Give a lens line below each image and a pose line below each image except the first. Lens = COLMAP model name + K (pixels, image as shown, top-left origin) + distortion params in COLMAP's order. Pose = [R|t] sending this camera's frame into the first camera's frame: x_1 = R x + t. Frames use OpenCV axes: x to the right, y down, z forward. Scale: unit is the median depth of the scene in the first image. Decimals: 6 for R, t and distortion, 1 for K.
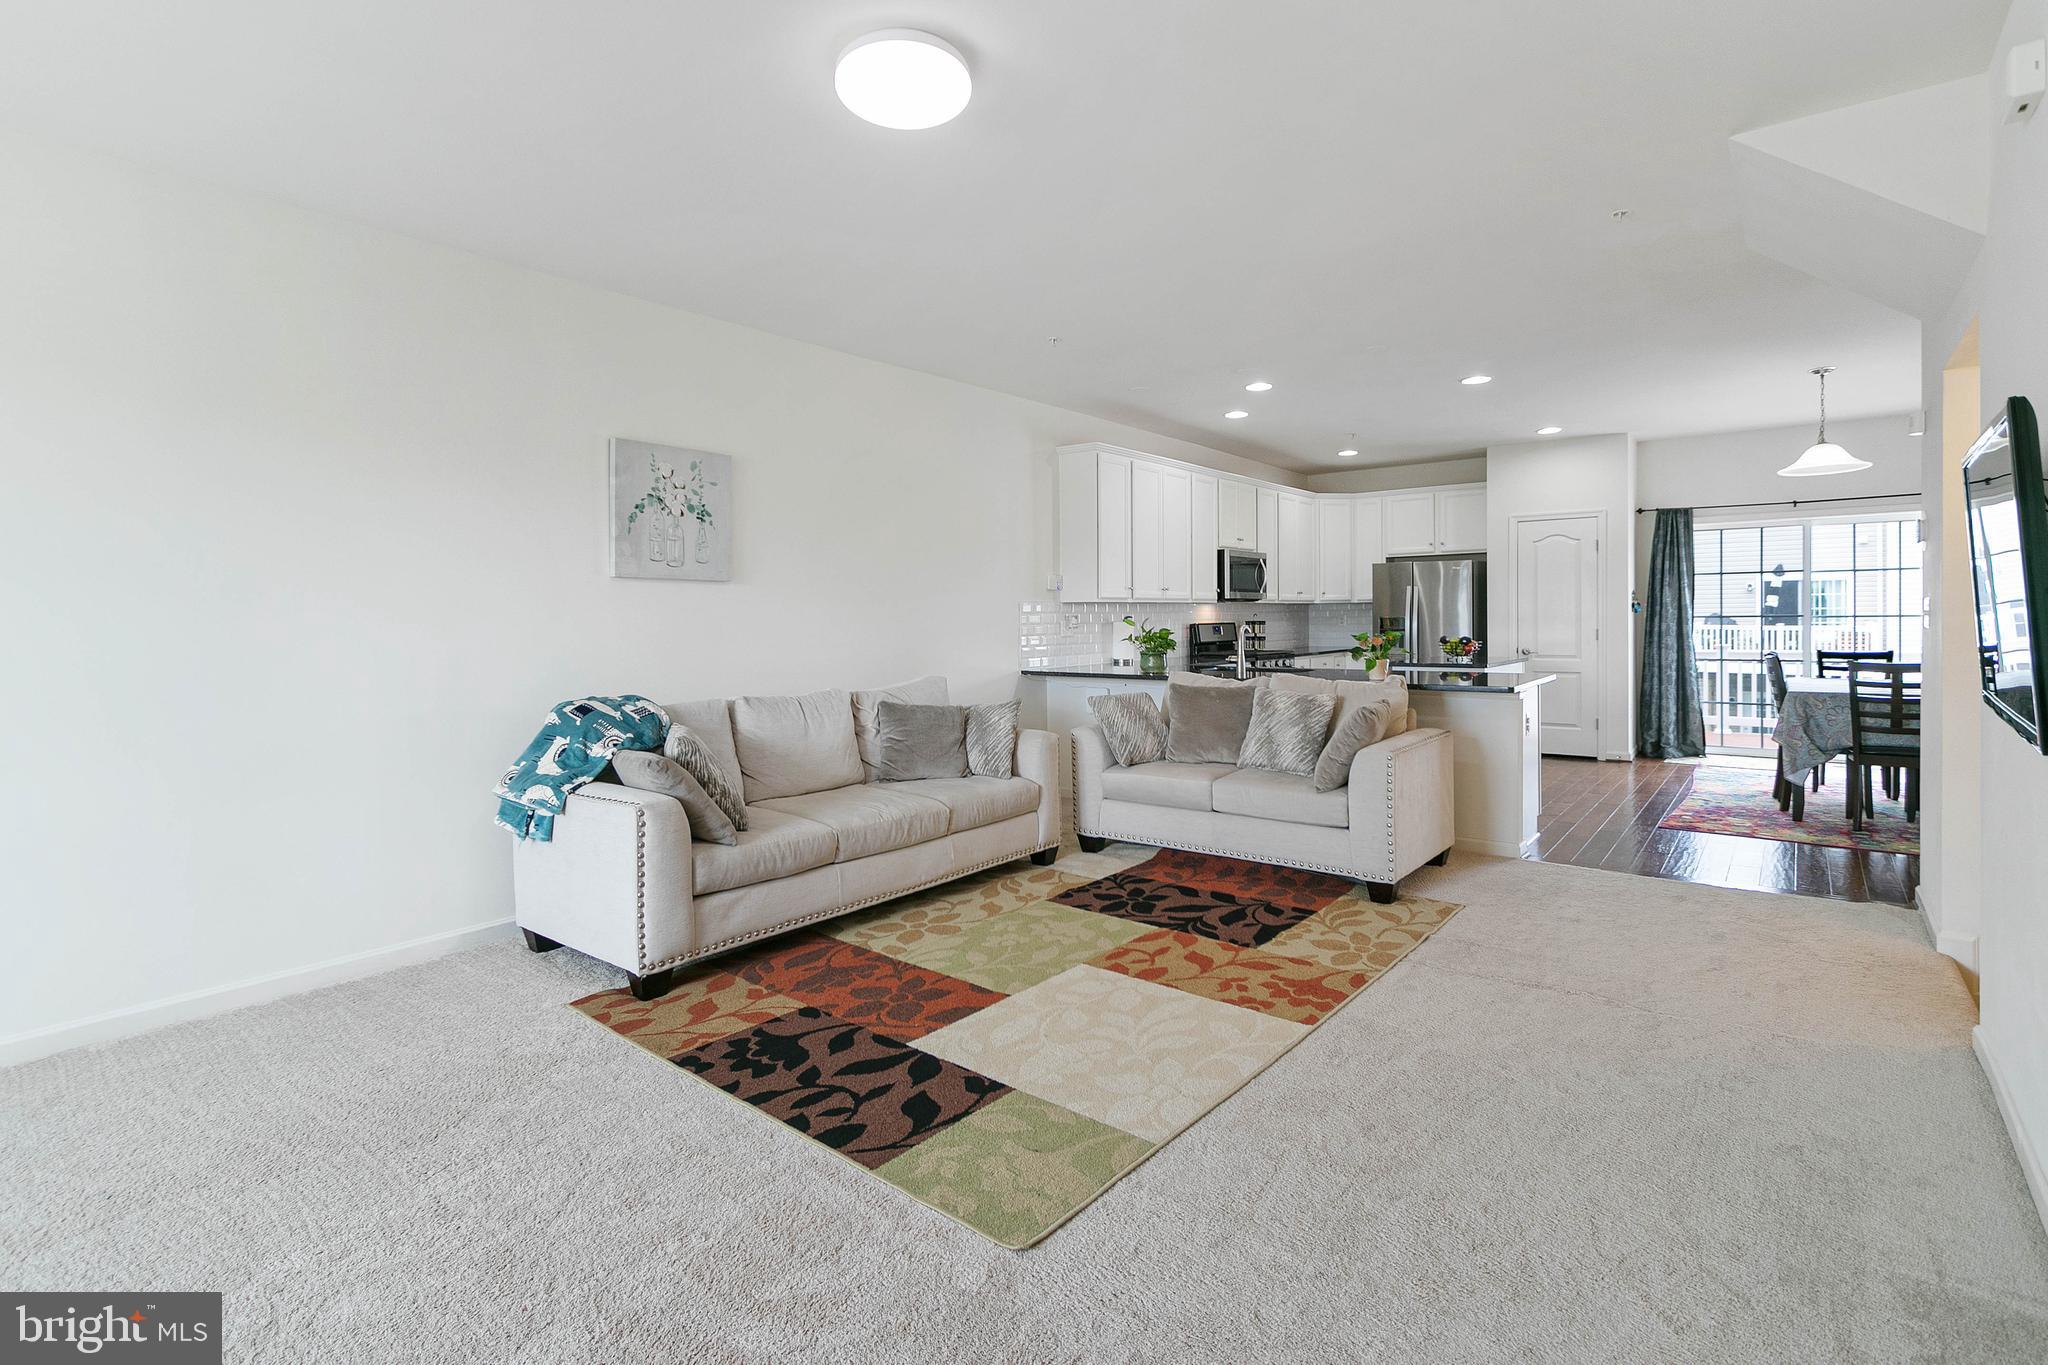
lens RADIAL K [[963.3, 0, 1018.5], [0, 963.3, 637.4], [0, 0, 1]] dist [0.002469, -0.000814]
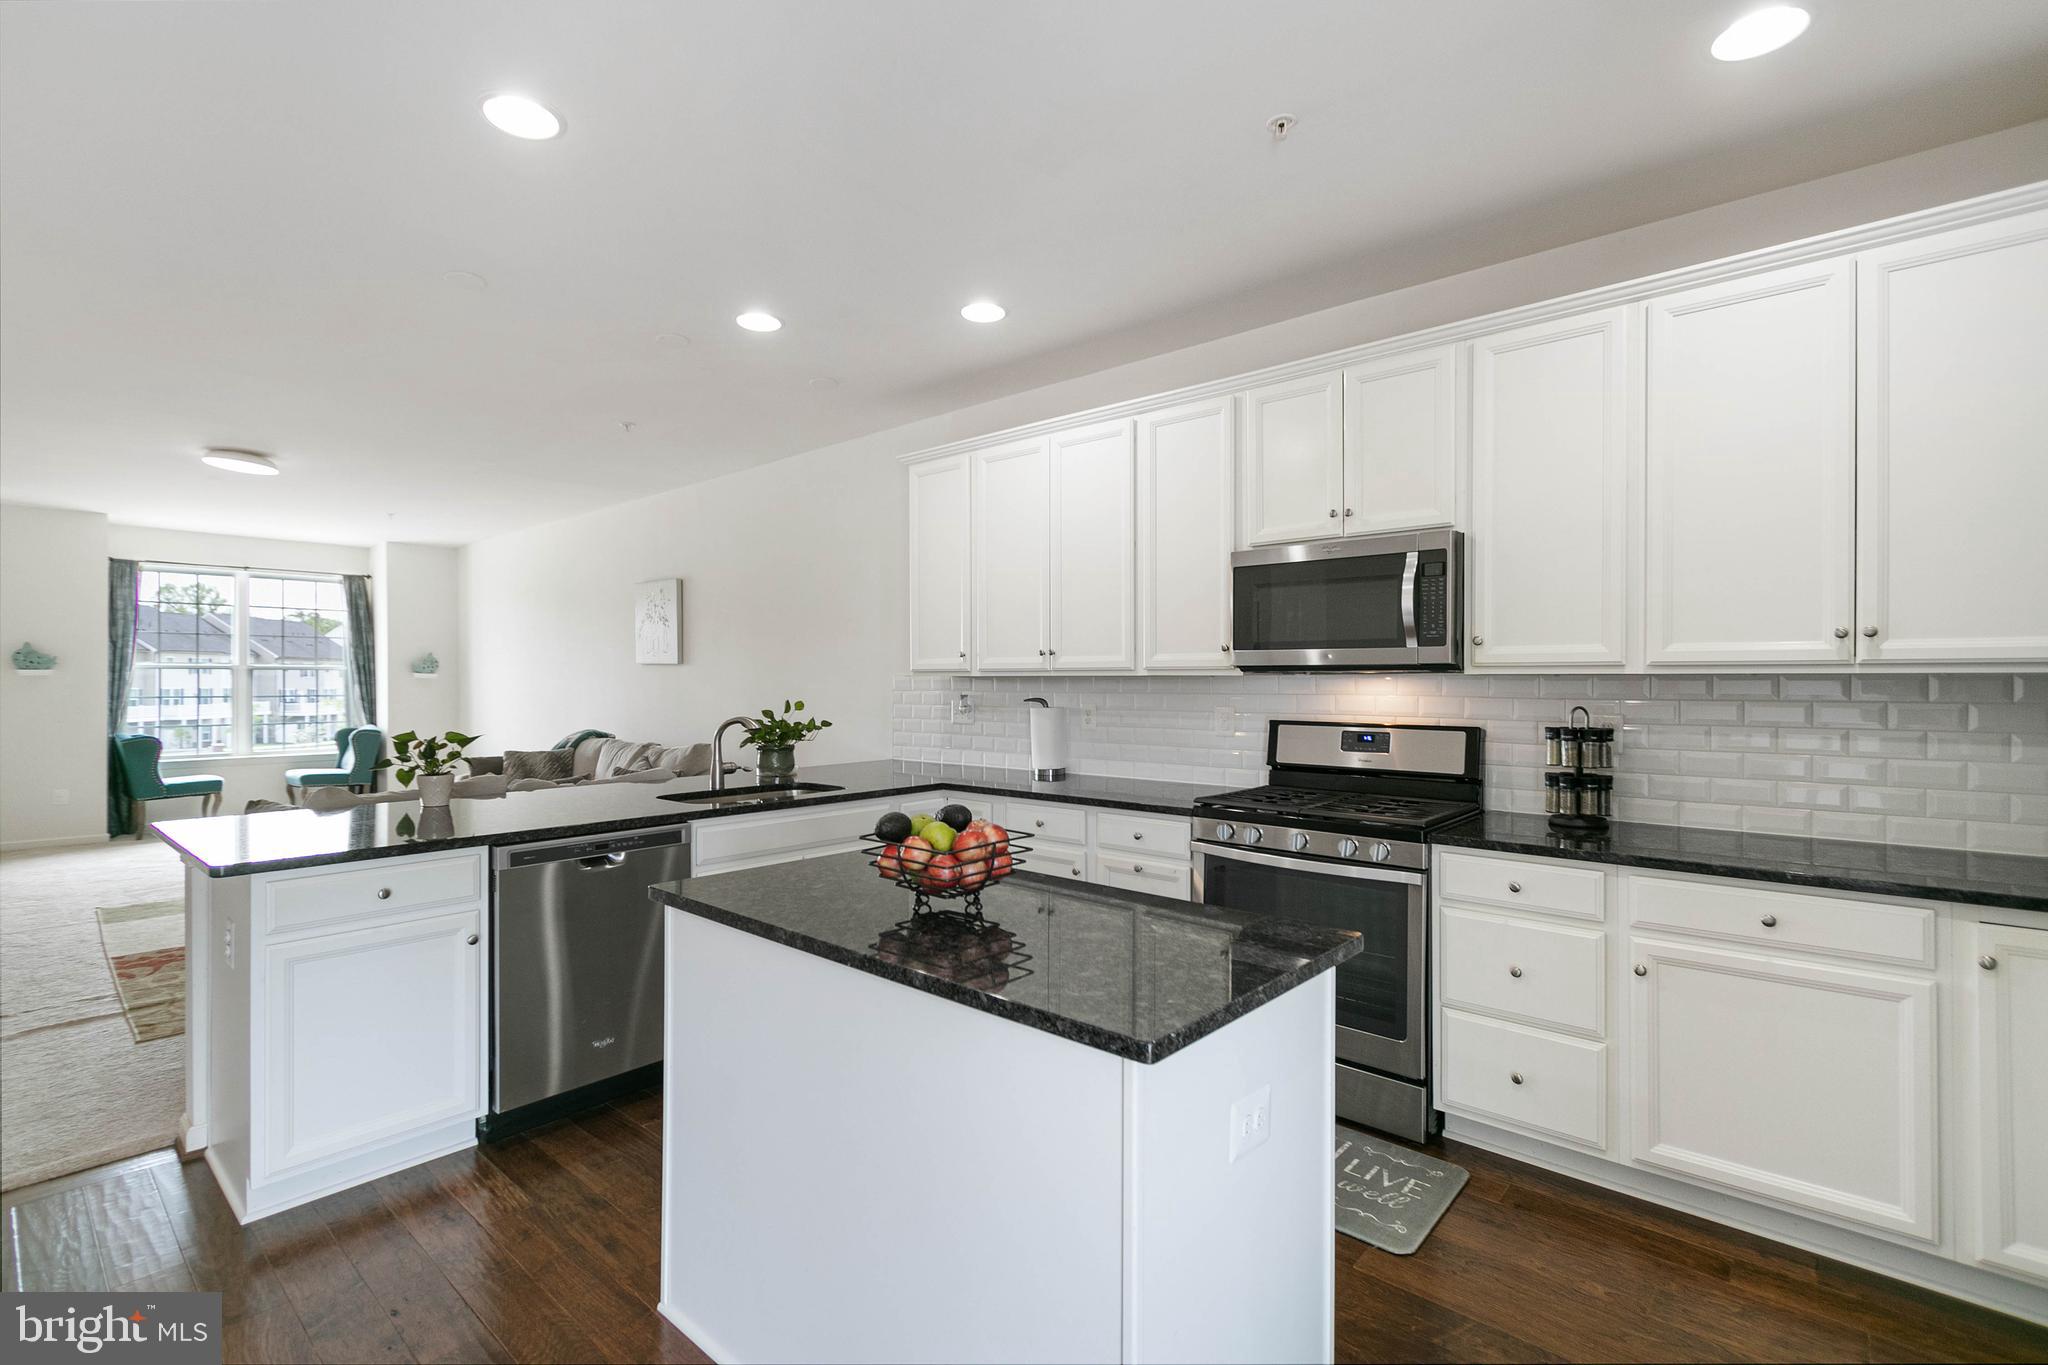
lens RADIAL K [[933.0, 0, 1016.9], [0, 933.0, 679.0], [0, 0, 1]] dist [0.002740, -0.001071]
pose [[-0.049552, 0.016040, -0.998643, 0.624312], [-0.019463, 0.999666, 0.017022, -0.038745], [0.998582, 0.020280, -0.049224, 0.903075]]
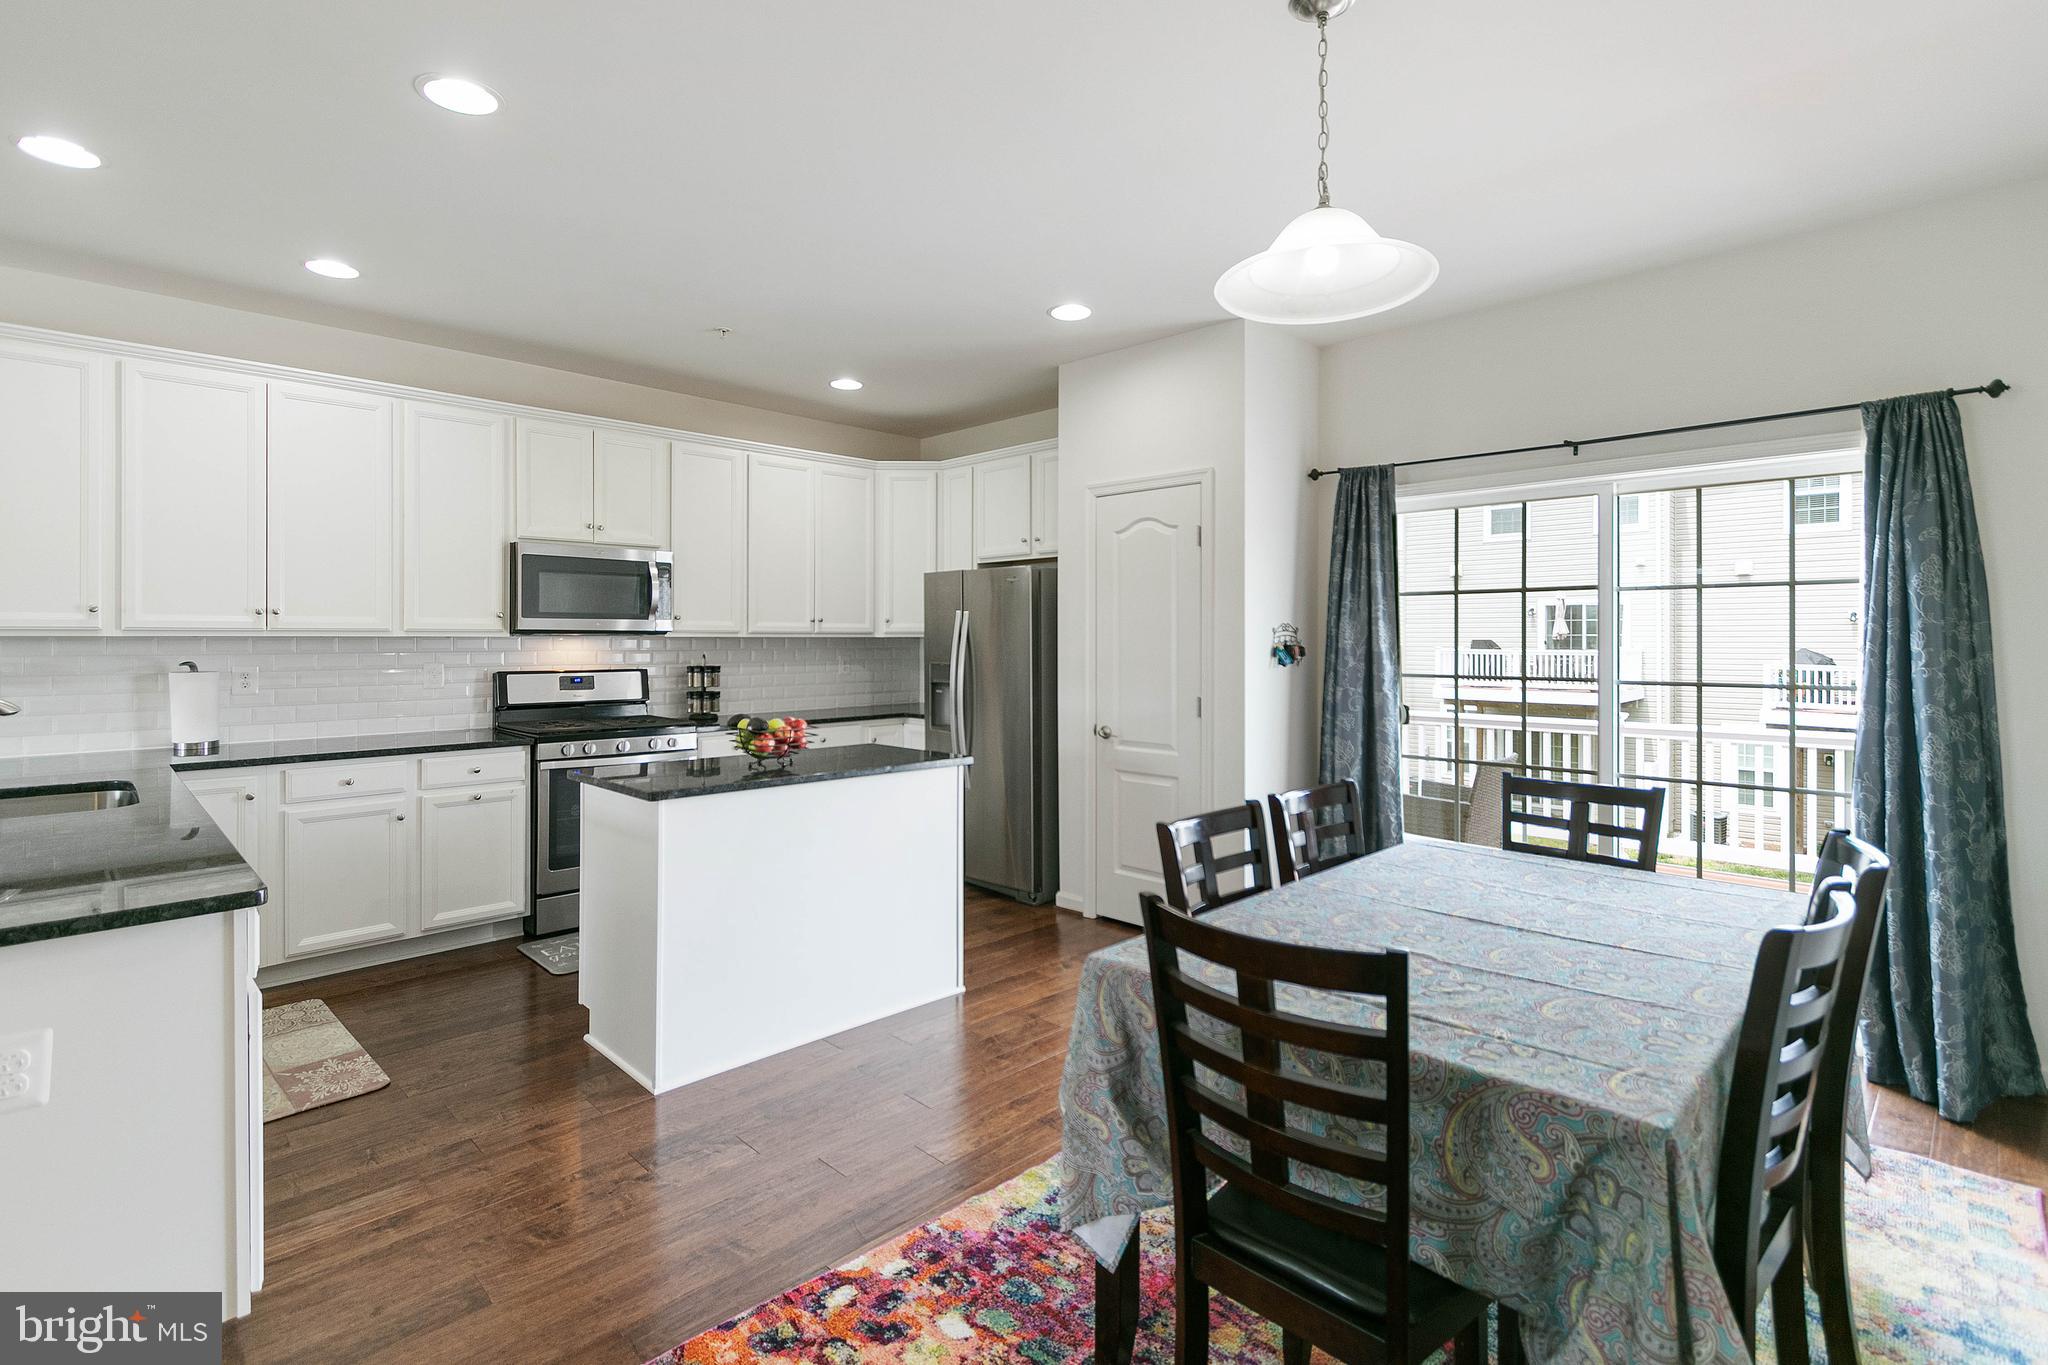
lens RADIAL K [[963.3, 0, 1018.5], [0, 963.3, 637.4], [0, 0, 1]] dist [0.002469, -0.000814]
pose [[0.993747, 0.013572, -0.110826, 0.554619], [-0.015982, 0.999654, -0.020889, -0.027915], [0.110505, 0.022529, 0.993620, 0.464498]]
